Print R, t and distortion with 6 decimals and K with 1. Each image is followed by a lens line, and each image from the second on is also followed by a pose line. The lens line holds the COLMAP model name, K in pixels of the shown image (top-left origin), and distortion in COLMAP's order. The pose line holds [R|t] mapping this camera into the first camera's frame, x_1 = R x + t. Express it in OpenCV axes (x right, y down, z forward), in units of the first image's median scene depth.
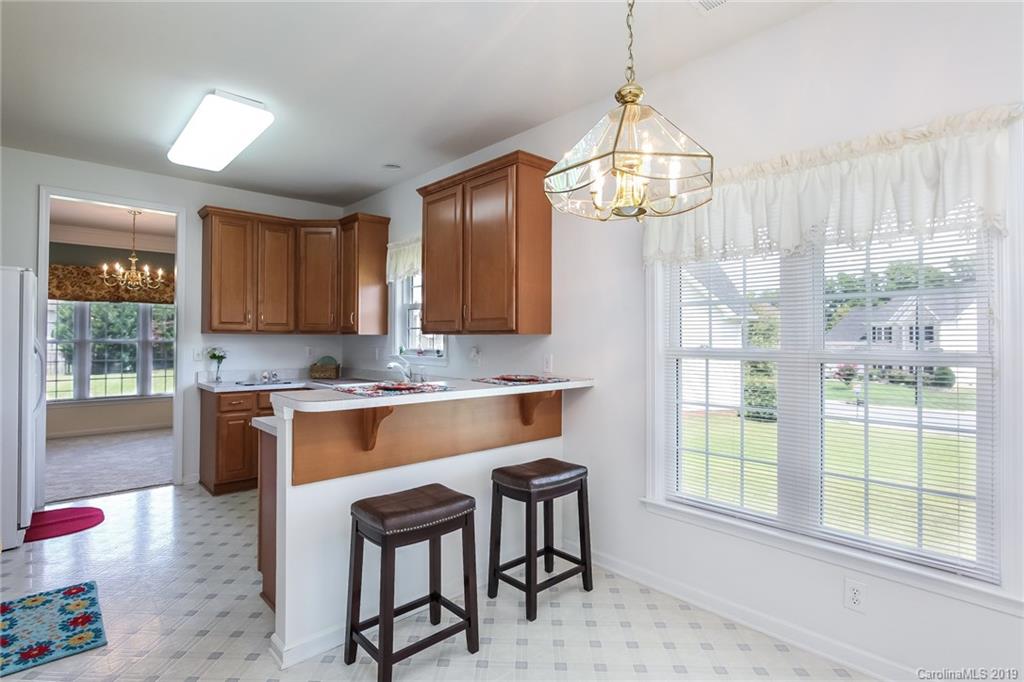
lens RADIAL K [[528.6, 0, 513.4], [0, 528.6, 332.7], [0, 0, 1]] dist [-0.005408, -0.001347]
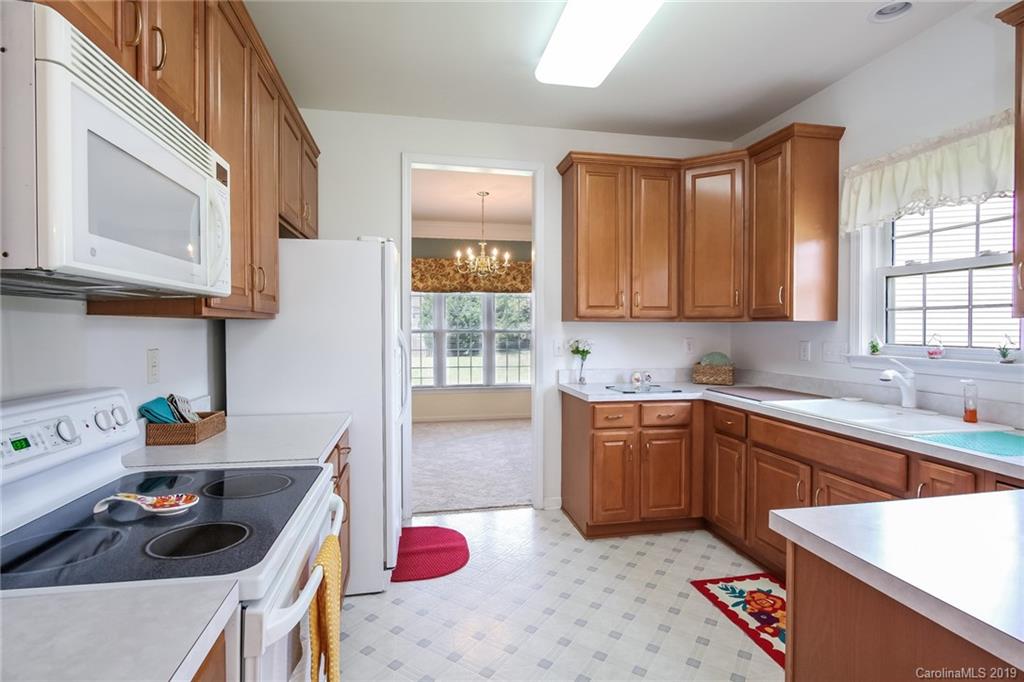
lens RADIAL K [[499.2, 0, 517.5], [0, 499.2, 336.5], [0, 0, 1]] dist [-0.001433, -0.000476]
pose [[0.865331, 0.005387, -0.501172, -0.273713], [0.009189, 0.999604, 0.026611, 0.003368], [0.501116, -0.027633, 0.864939, 0.318729]]
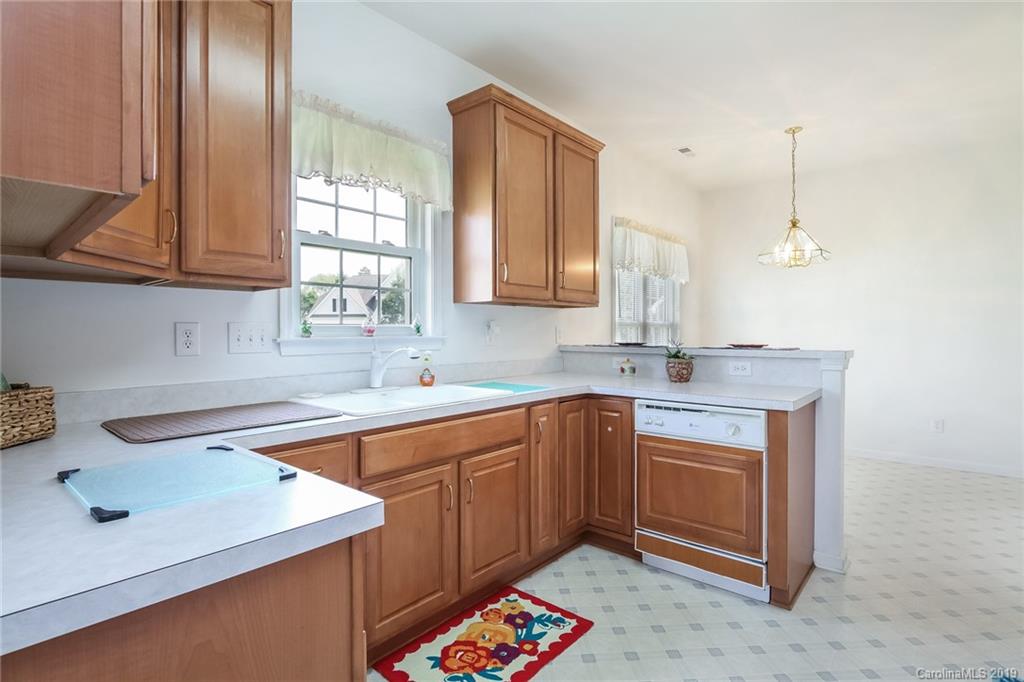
lens RADIAL K [[499.2, 0, 517.5], [0, 499.2, 336.5], [0, 0, 1]] dist [-0.001433, -0.000476]
pose [[-0.134567, -0.010186, 0.990852, -0.877012], [-0.012268, 0.999888, 0.008612, 0.051214], [-0.990829, -0.010996, -0.134677, 1.139810]]
